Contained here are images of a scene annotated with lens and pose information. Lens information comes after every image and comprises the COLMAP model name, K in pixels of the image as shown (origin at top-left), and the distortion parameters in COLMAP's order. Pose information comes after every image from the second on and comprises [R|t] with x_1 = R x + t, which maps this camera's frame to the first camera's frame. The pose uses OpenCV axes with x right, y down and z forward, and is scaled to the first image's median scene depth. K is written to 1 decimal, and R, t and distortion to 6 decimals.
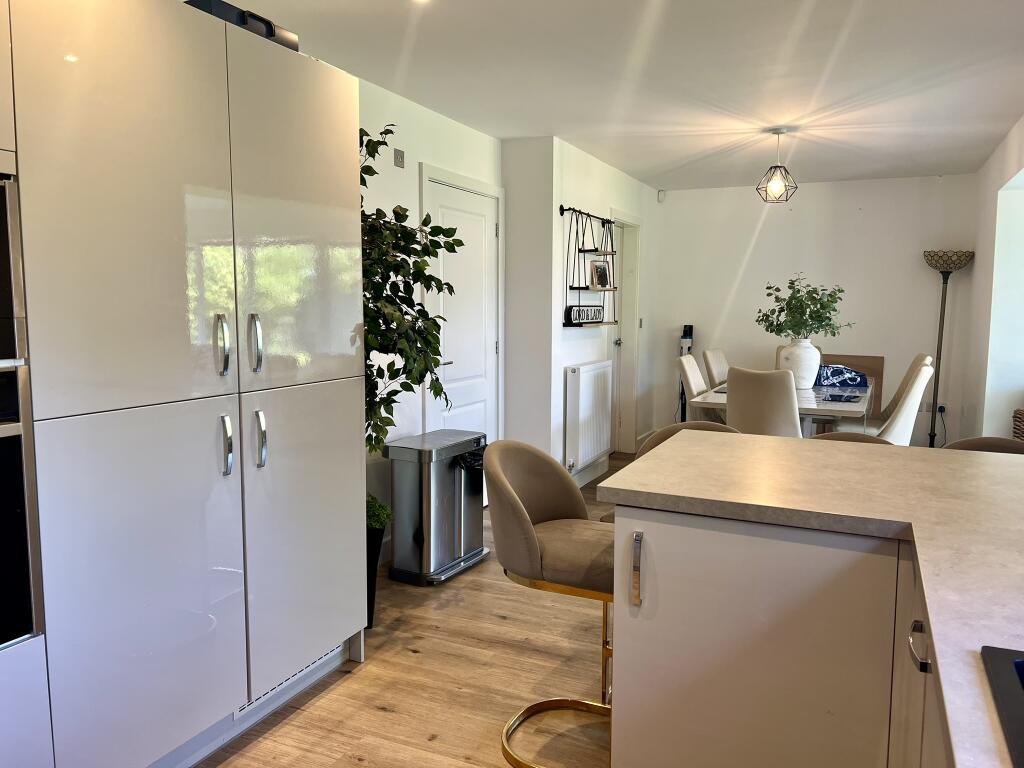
lens RADIAL K [[769.8, 0, 518.8], [0, 769.8, 380.8], [0, 0, 1]] dist [0.040814, -0.041333]
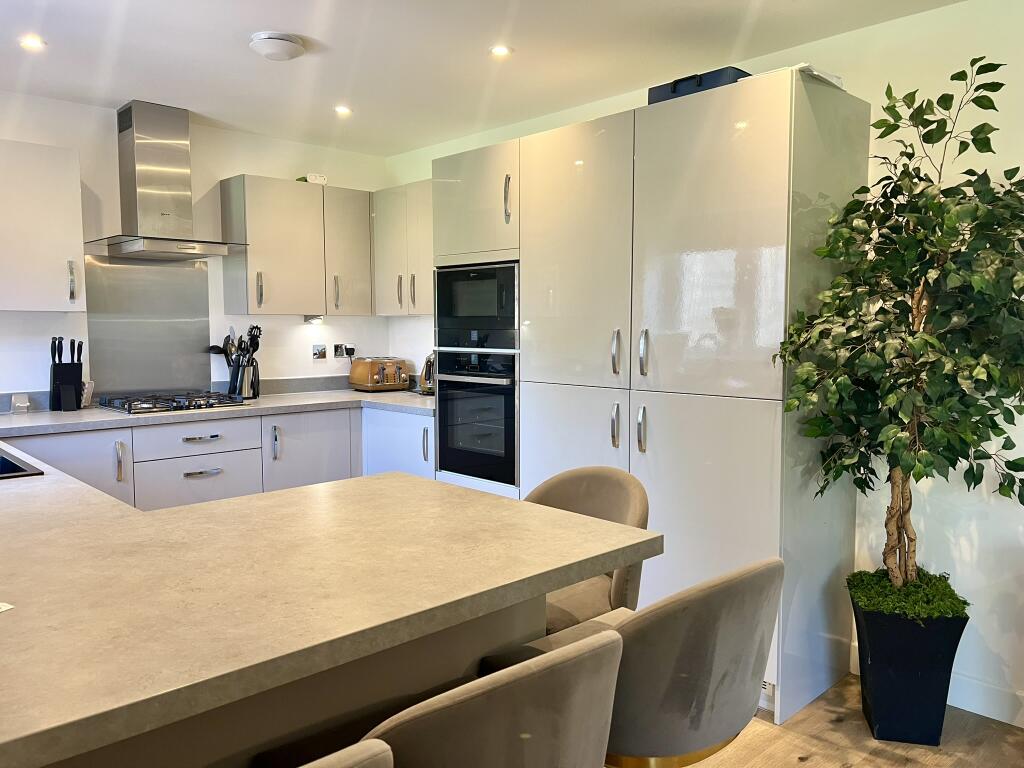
lens RADIAL K [[769.8, 0, 516.0], [0, 769.8, 385.7], [0, 0, 1]] dist [0.040814, -0.041333]
pose [[-0.372246, 0.063066, -0.925989, 0.704553], [-0.096685, 0.989626, 0.106268, -0.084819], [0.923084, 0.129087, -0.362287, 0.996279]]
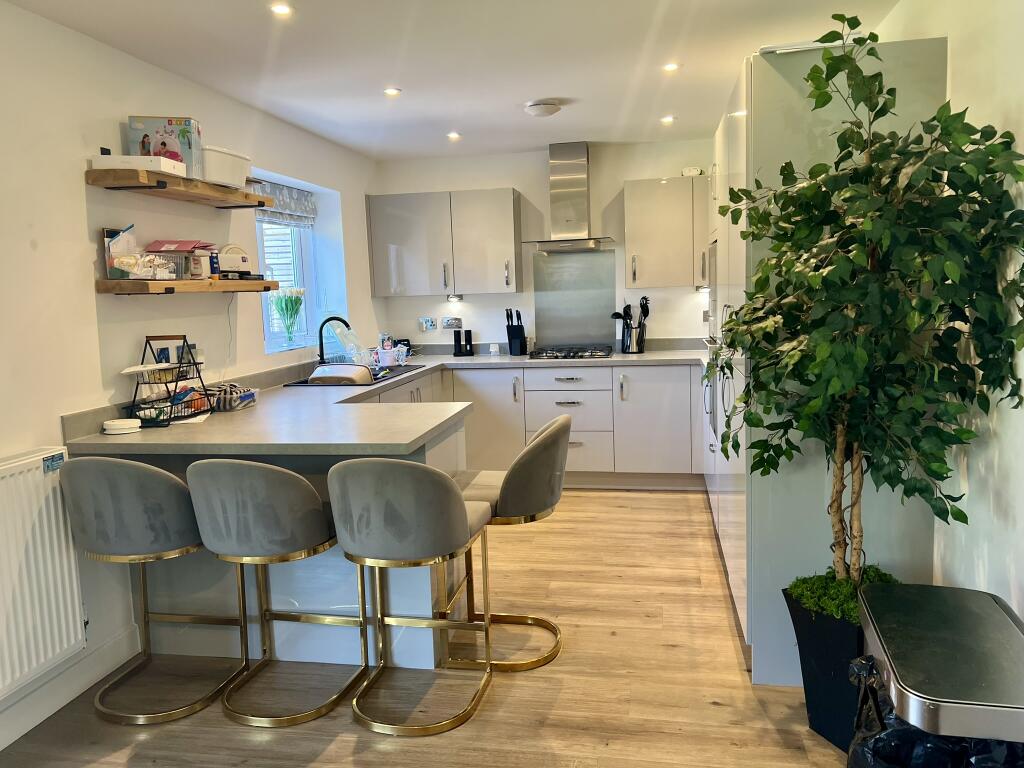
lens RADIAL K [[769.8, 0, 512.8], [0, 769.8, 381.9], [0, 0, 1]] dist [0.040814, -0.041333]
pose [[-0.970398, 0.052338, -0.235773, 0.280014], [0.000961, 0.977065, 0.212939, -0.191252], [0.241511, 0.206408, -0.948192, 1.742103]]
